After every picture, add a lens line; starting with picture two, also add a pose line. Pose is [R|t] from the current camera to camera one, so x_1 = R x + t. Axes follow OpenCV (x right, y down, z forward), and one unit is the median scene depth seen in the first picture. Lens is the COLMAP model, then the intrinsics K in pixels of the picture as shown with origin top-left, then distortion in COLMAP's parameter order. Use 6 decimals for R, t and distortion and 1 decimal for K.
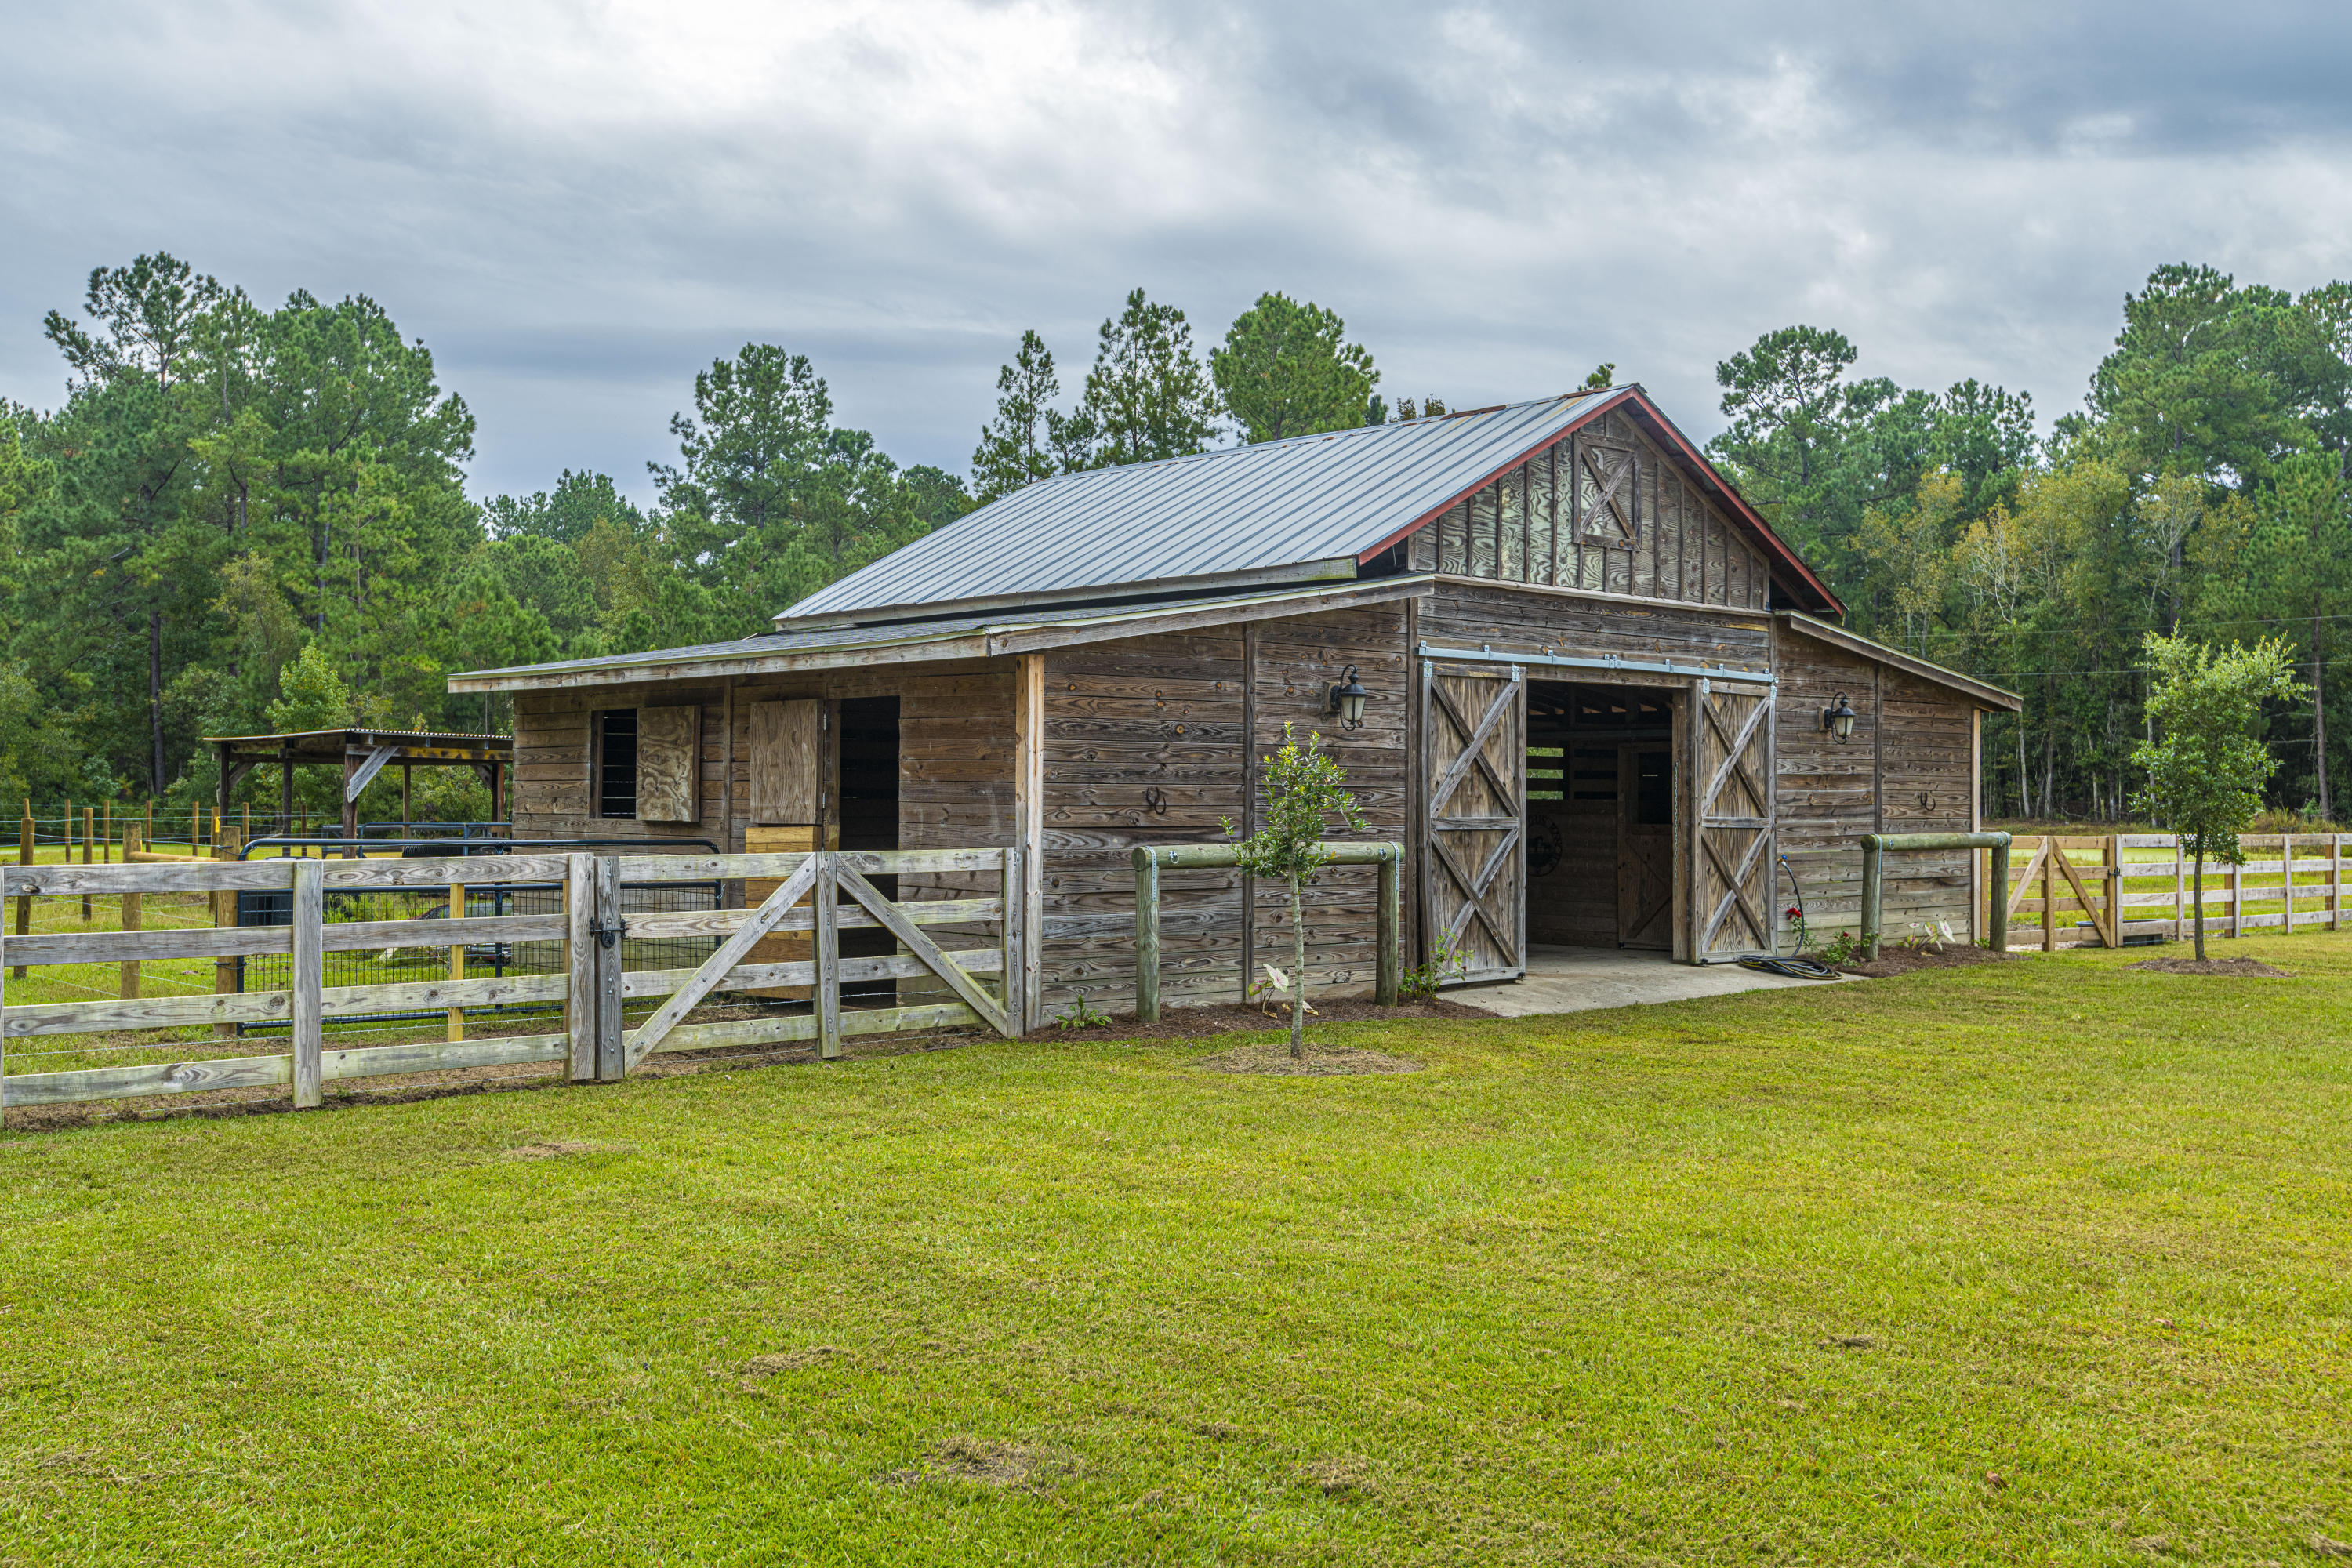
lens RADIAL K [[2265.0, 0, 1177.7], [0, 2265.0, 784.9], [0, 0, 1]] dist [-0.001128, 0.000000]
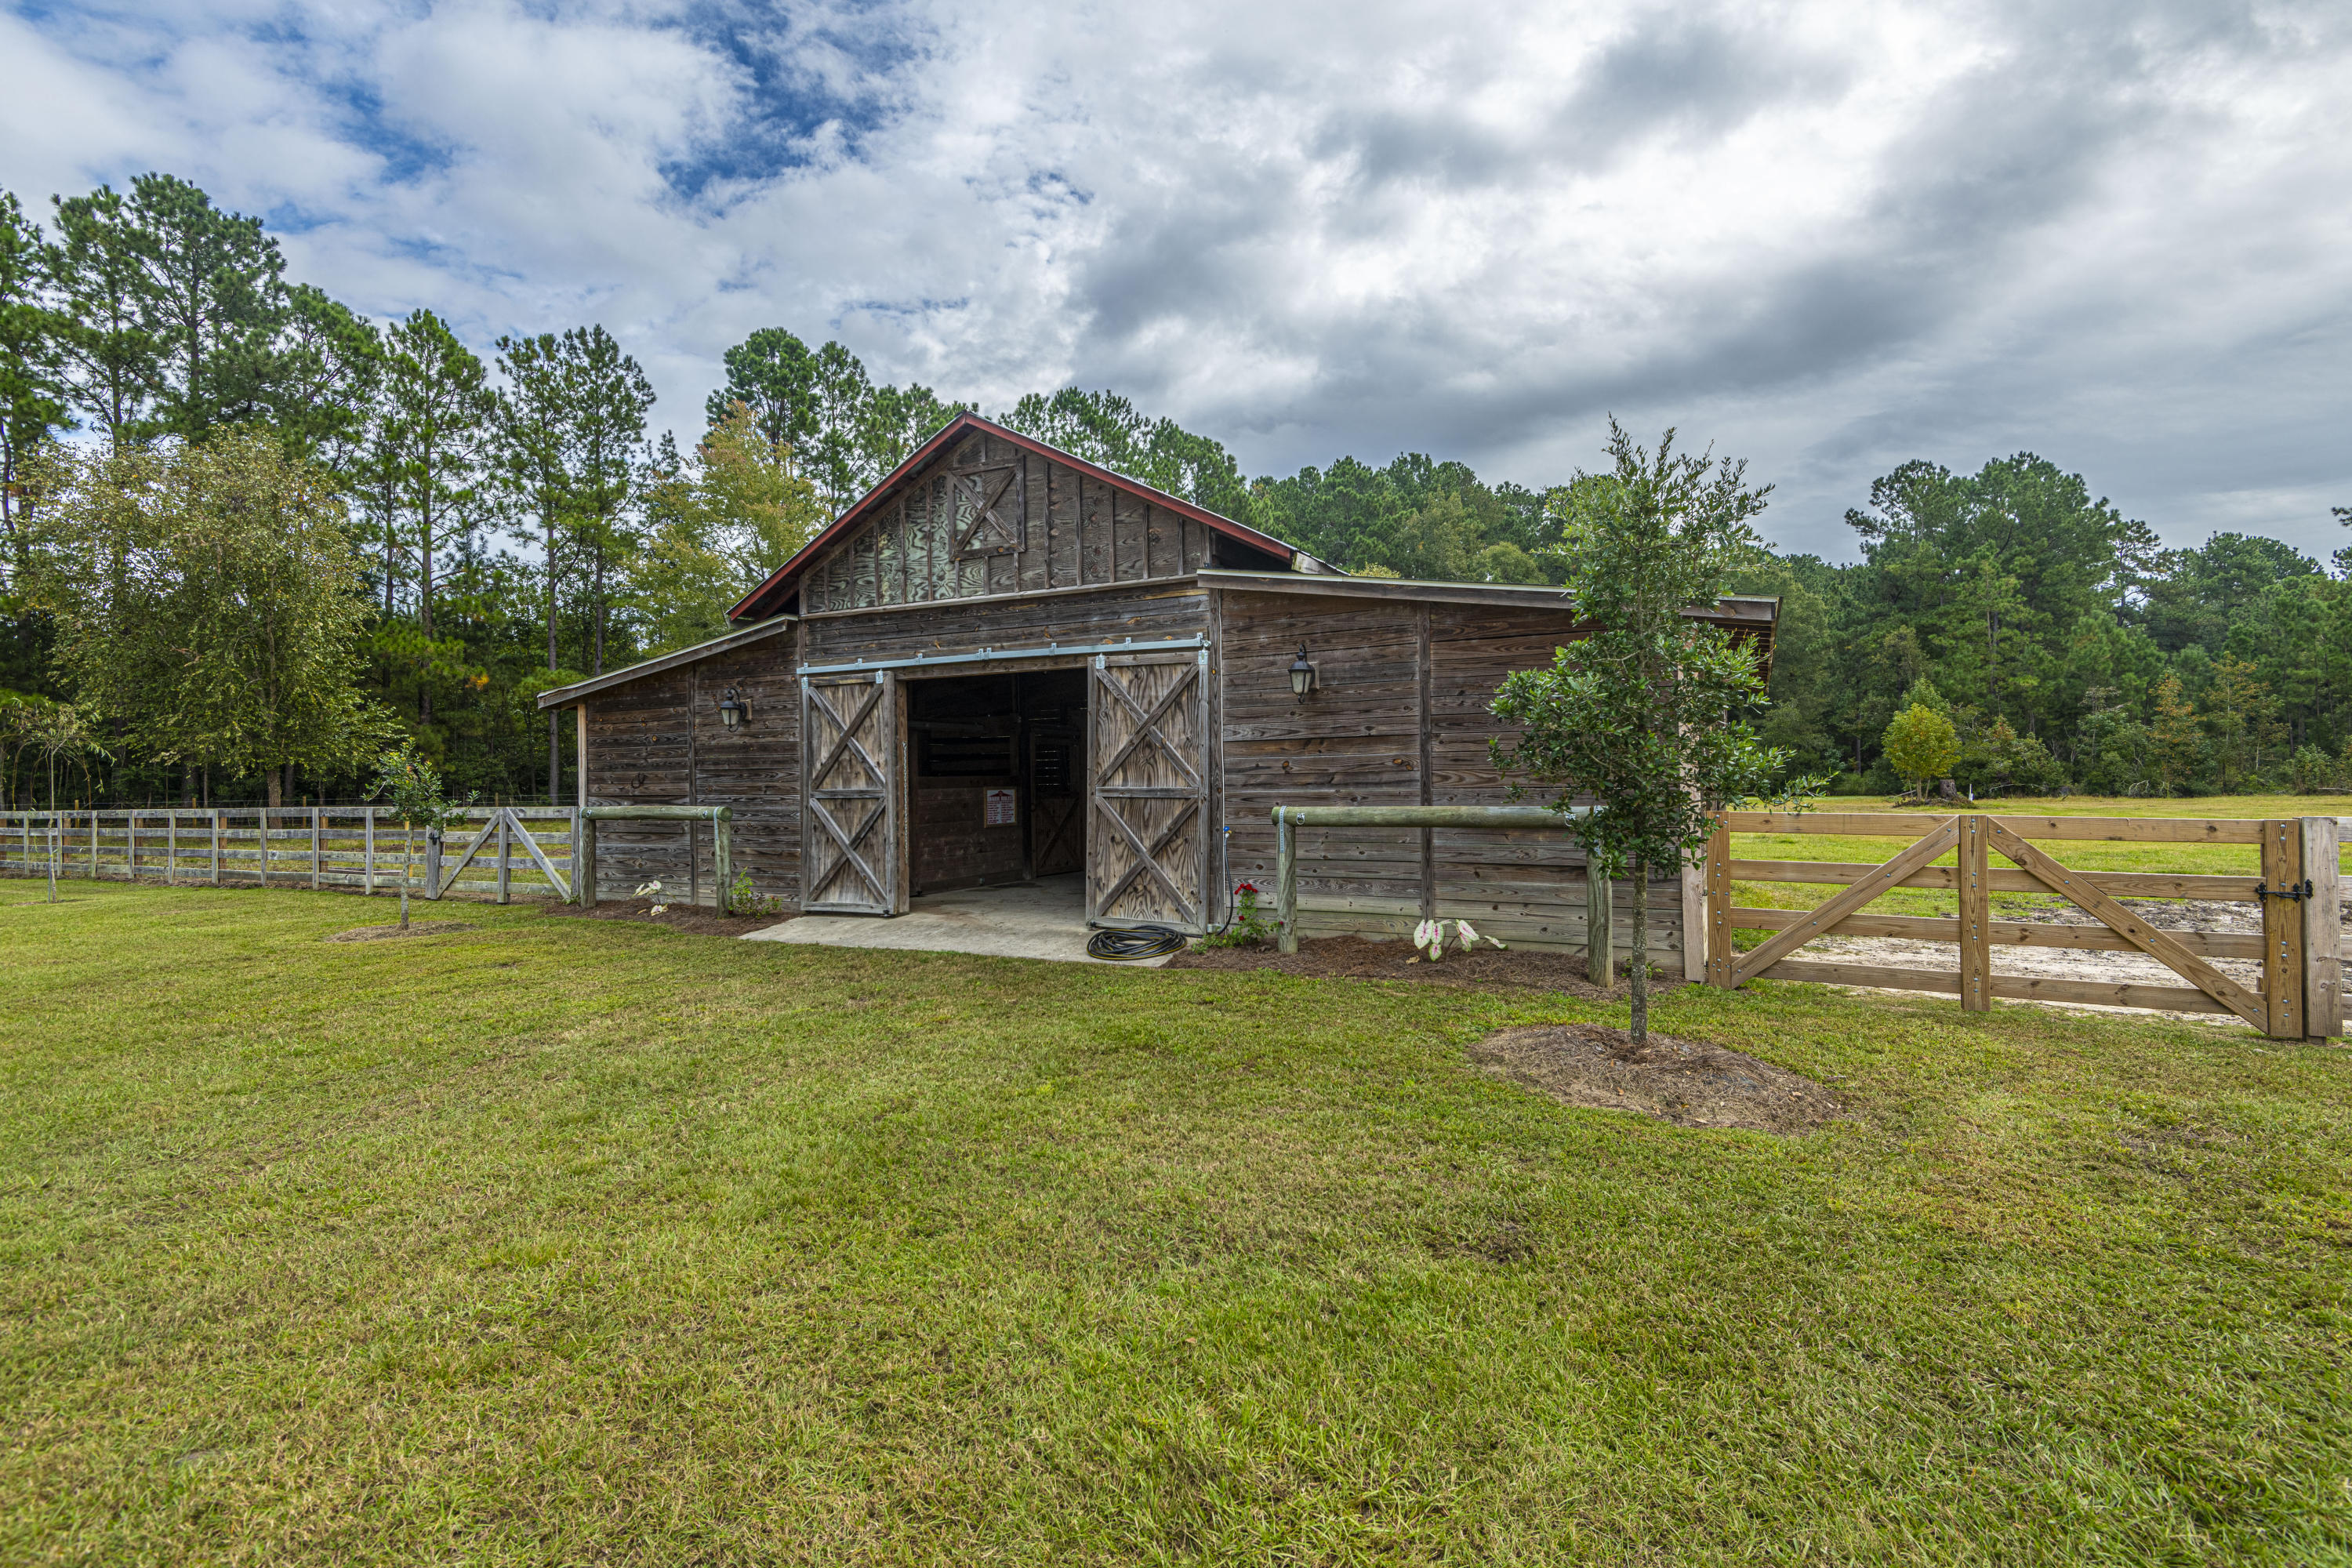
lens RADIAL K [[1073.9, 0, 1222.2], [0, 1073.9, 760.6], [0, 0, 1]] dist [0.014798, -0.006232]
pose [[0.353530, -0.021171, -0.935184, 0.763825], [0.021568, 0.999663, -0.014478, 0.011124], [0.935175, -0.015052, 0.353867, 0.934601]]
